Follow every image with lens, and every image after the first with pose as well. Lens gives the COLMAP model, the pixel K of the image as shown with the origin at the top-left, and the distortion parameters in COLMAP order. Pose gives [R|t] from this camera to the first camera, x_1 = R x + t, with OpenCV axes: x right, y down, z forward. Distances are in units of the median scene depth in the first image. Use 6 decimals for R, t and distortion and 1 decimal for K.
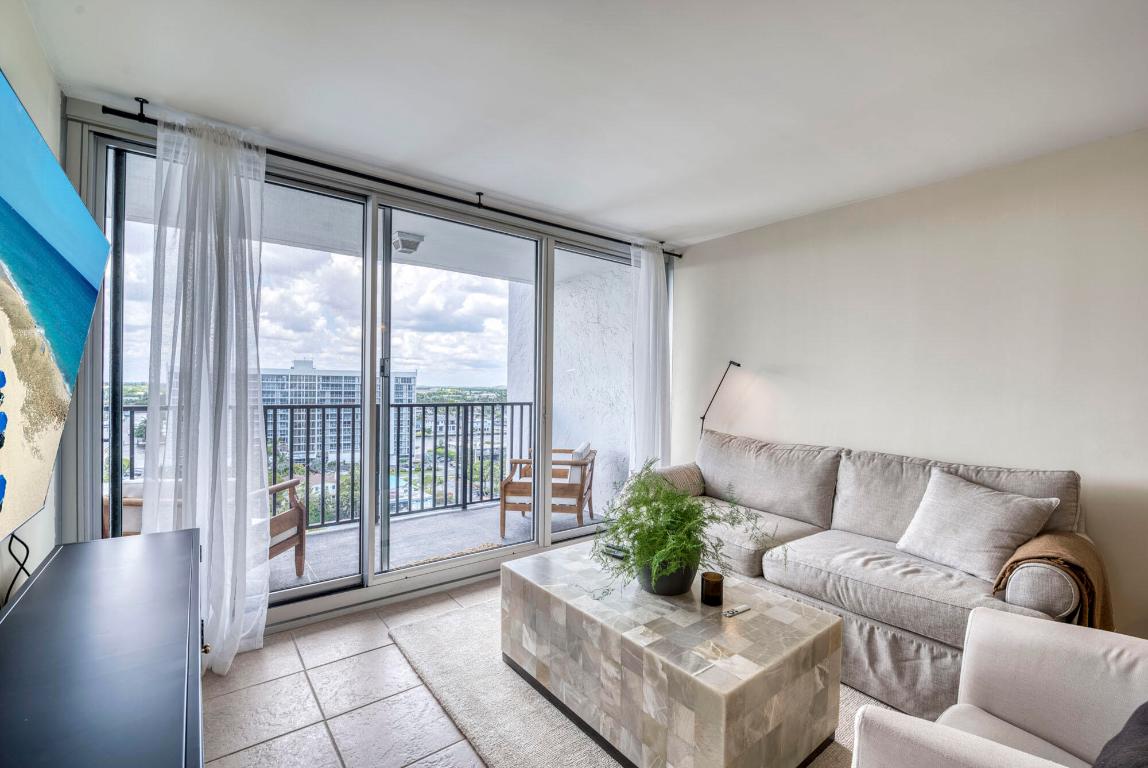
lens RADIAL K [[495.6, 0, 586.5], [0, 495.6, 392.3], [0, 0, 1]] dist [-0.000496, -0.012853]
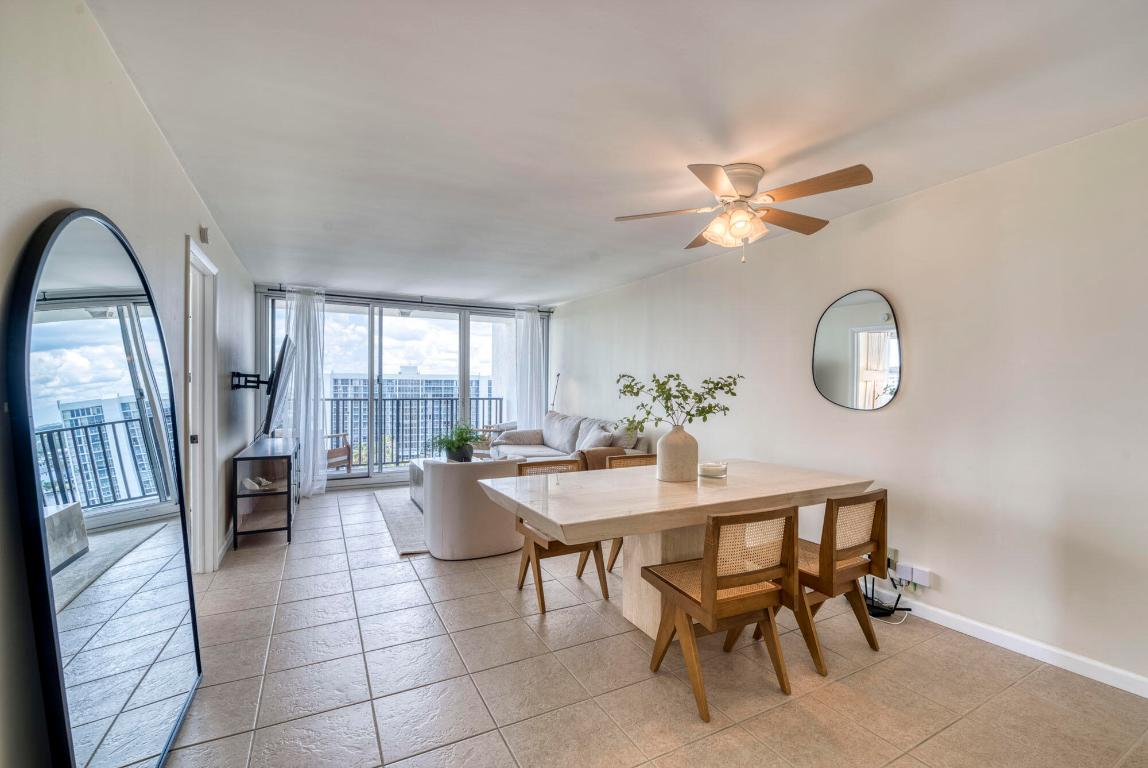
lens RADIAL K [[495.6, 0, 586.5], [0, 495.6, 392.3], [0, 0, 1]] dist [-0.000496, -0.012853]
pose [[0.983122, -0.000951, -0.182948, 0.908444], [-0.000079, 0.999984, -0.005626, 0.020608], [0.182951, 0.005545, 0.983106, -1.000212]]
